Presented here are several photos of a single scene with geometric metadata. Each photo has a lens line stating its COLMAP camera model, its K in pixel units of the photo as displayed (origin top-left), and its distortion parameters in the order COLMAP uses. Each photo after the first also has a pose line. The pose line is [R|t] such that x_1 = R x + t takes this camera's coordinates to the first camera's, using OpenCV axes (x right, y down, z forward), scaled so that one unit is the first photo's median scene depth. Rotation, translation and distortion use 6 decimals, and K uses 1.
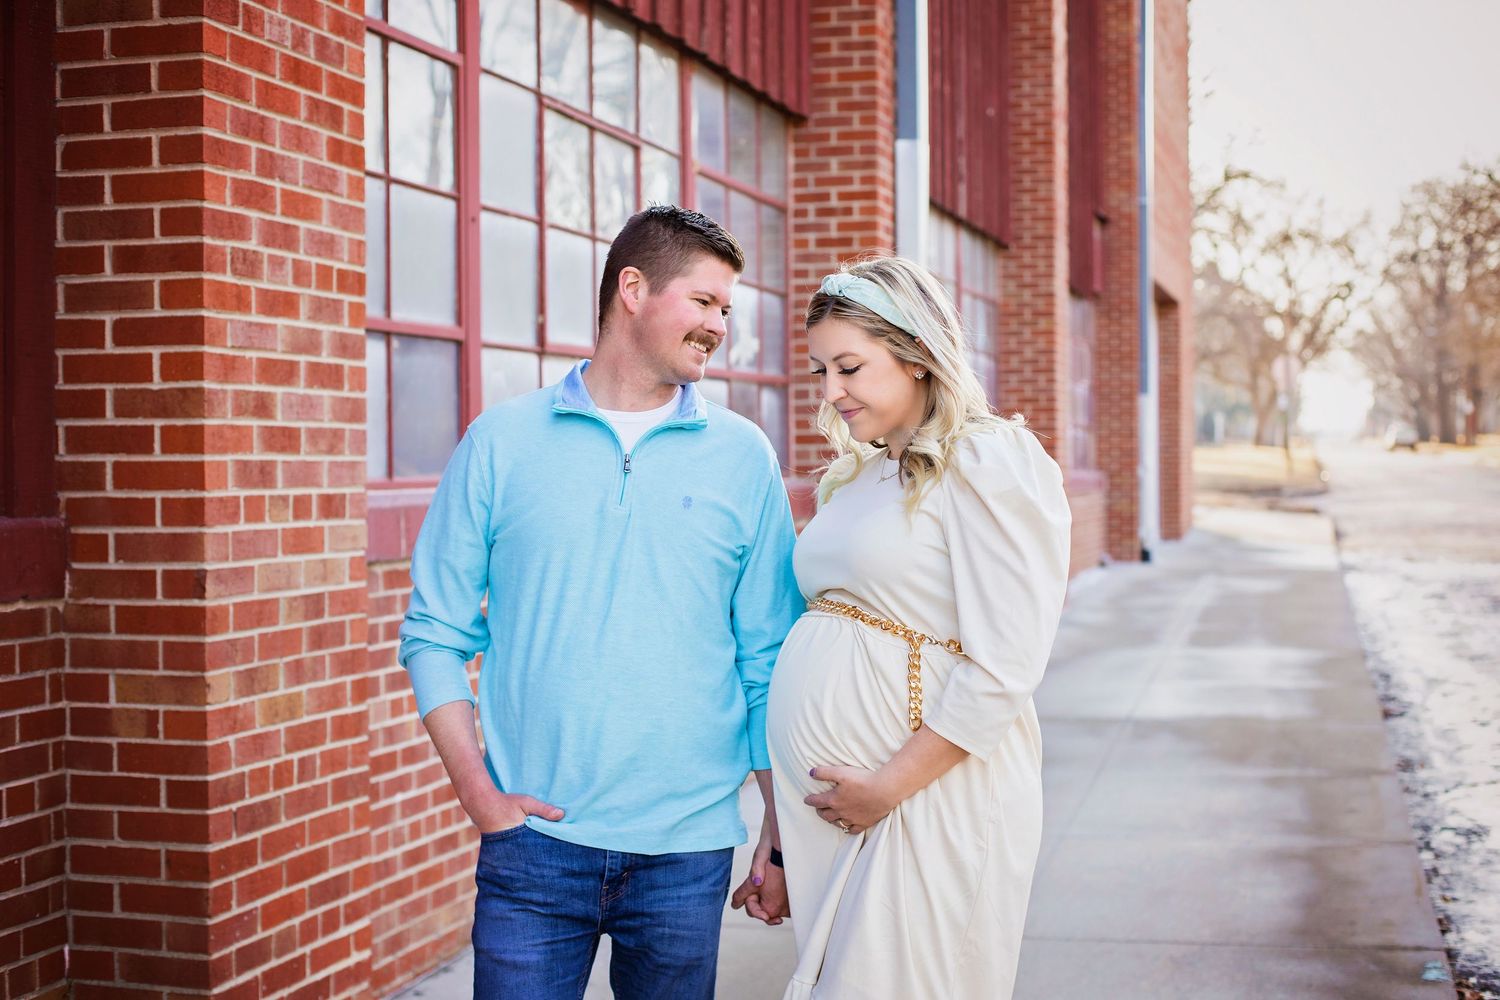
lens RADIAL K [[2120.6, 0, 773.8], [0, 2120.6, 506.7], [0, 0, 1]] dist [-0.121137, 0.000000]
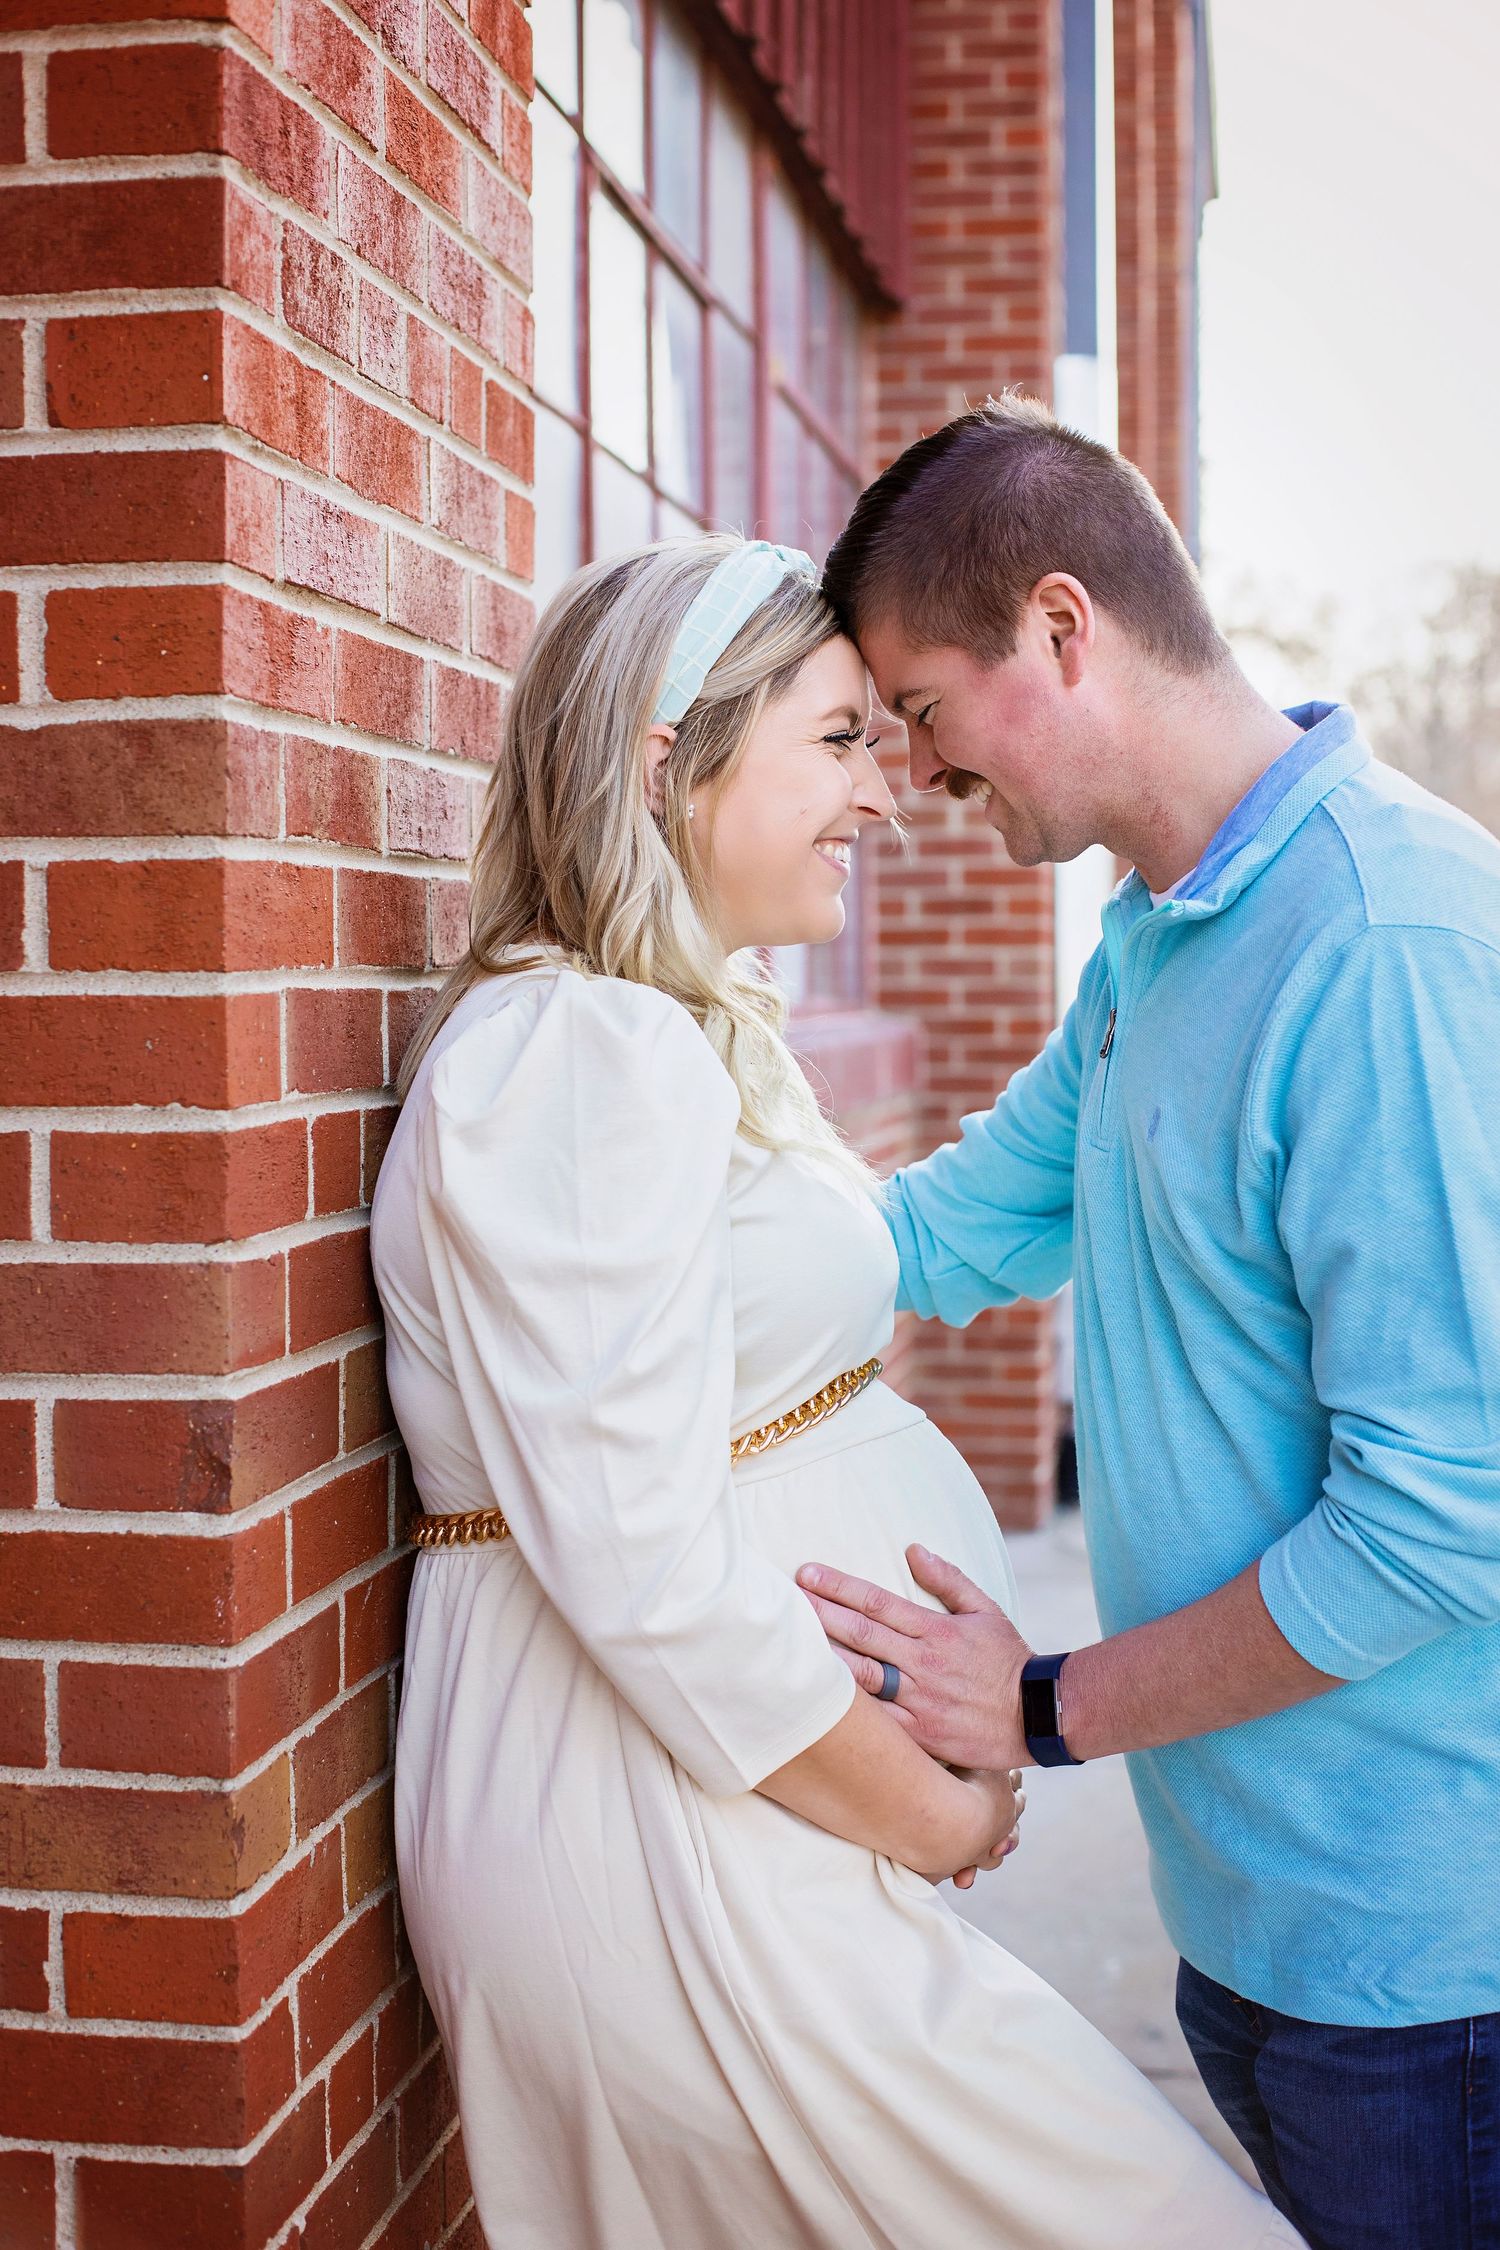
lens RADIAL K [[3180.9, 0, 751.3], [0, 3180.9, 1140.7], [0, 0, 1]] dist [-0.121137, 0.000000]
pose [[0.994513, -0.002237, 0.104587, -0.145314], [-0.001001, 0.999522, 0.030901, -0.009469], [-0.104606, -0.030836, 0.994036, 0.349139]]
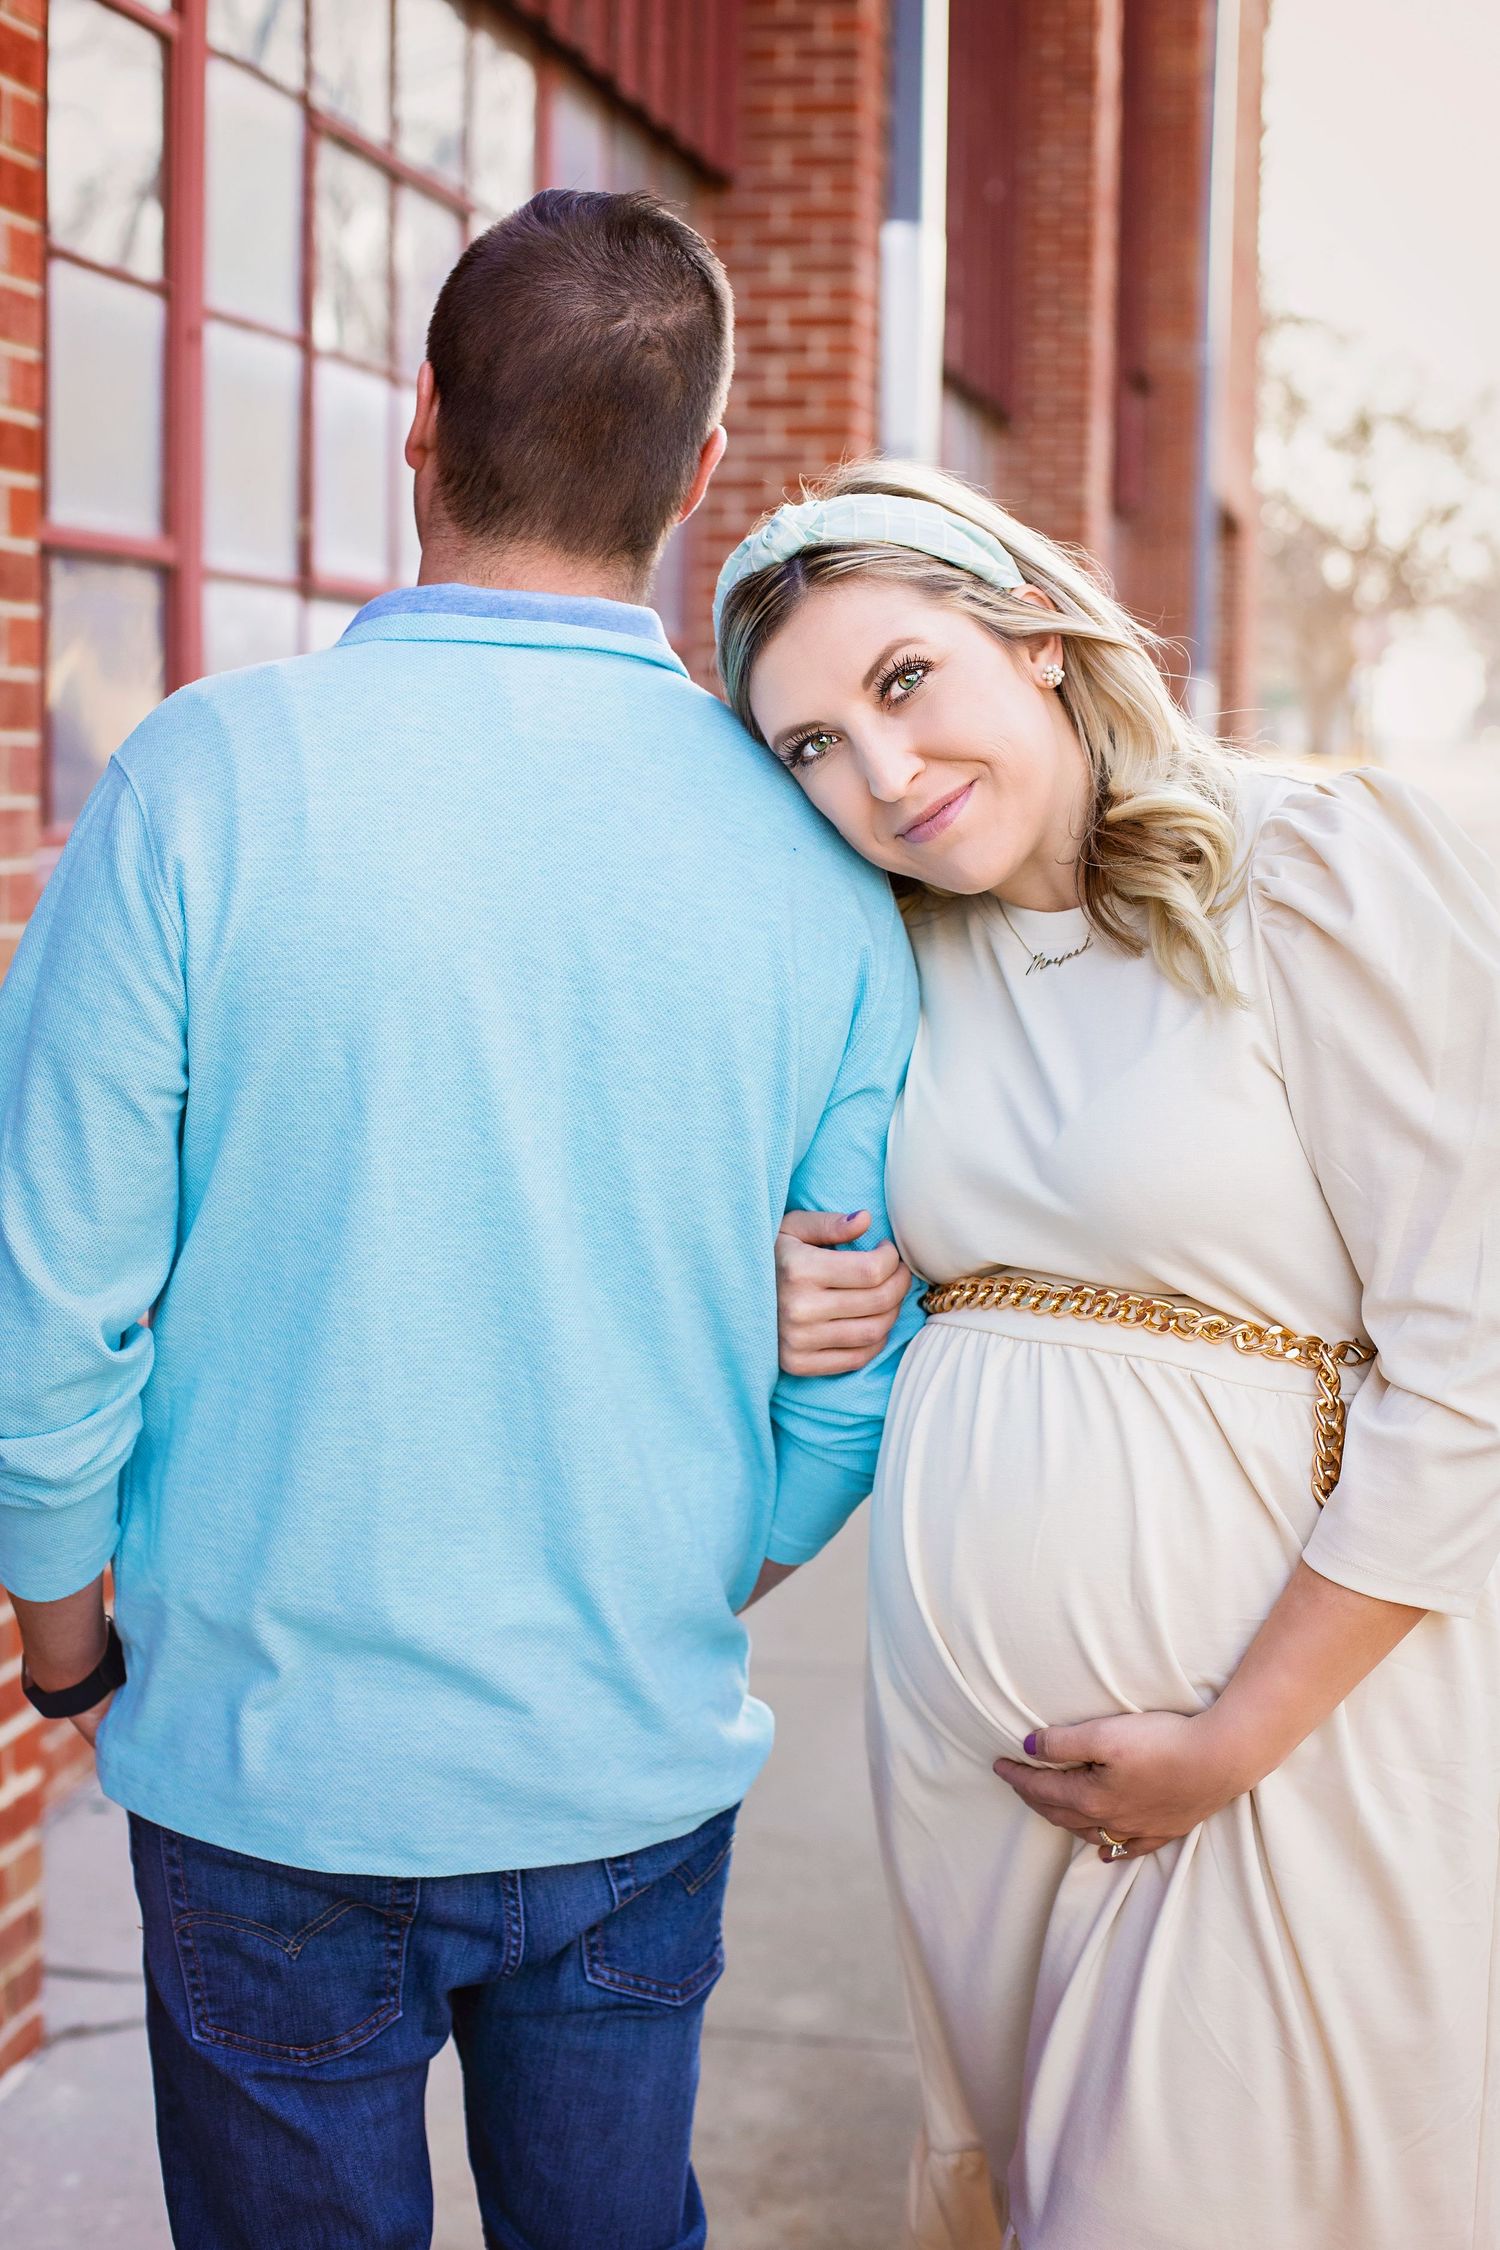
lens RADIAL K [[3370.5, 0, 736.8], [0, 3370.5, 1114.2], [0, 0, 1]] dist [-0.116825, 0.000000]
pose [[0.997866, 0.014836, 0.063585, -0.052792], [-0.019979, 0.996512, 0.081021, -0.011276], [-0.062161, -0.082119, 0.994682, 0.133499]]
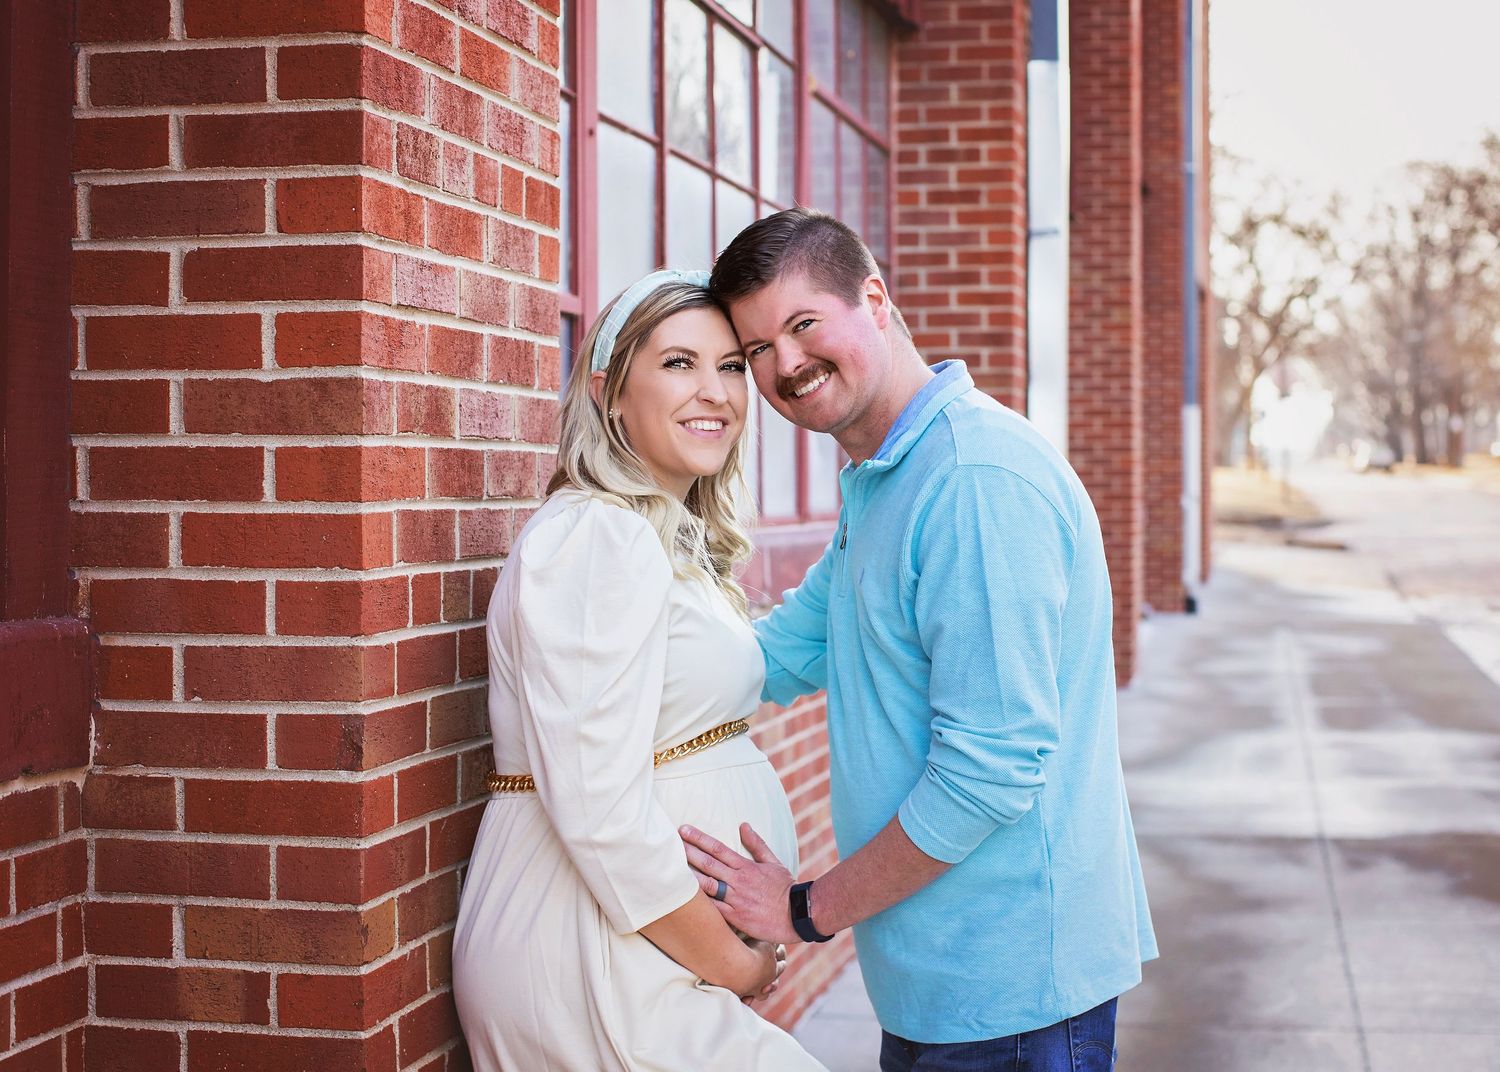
lens RADIAL K [[2477.3, 0, 798.5], [0, 2477.3, 497.8], [0, 0, 1]] dist [-0.129164, 0.000000]
pose [[0.997802, 0.003959, 0.066142, -0.118356], [-0.002944, 0.999876, -0.015437, -0.009793], [-0.066195, 0.015209, 0.997691, 0.212358]]
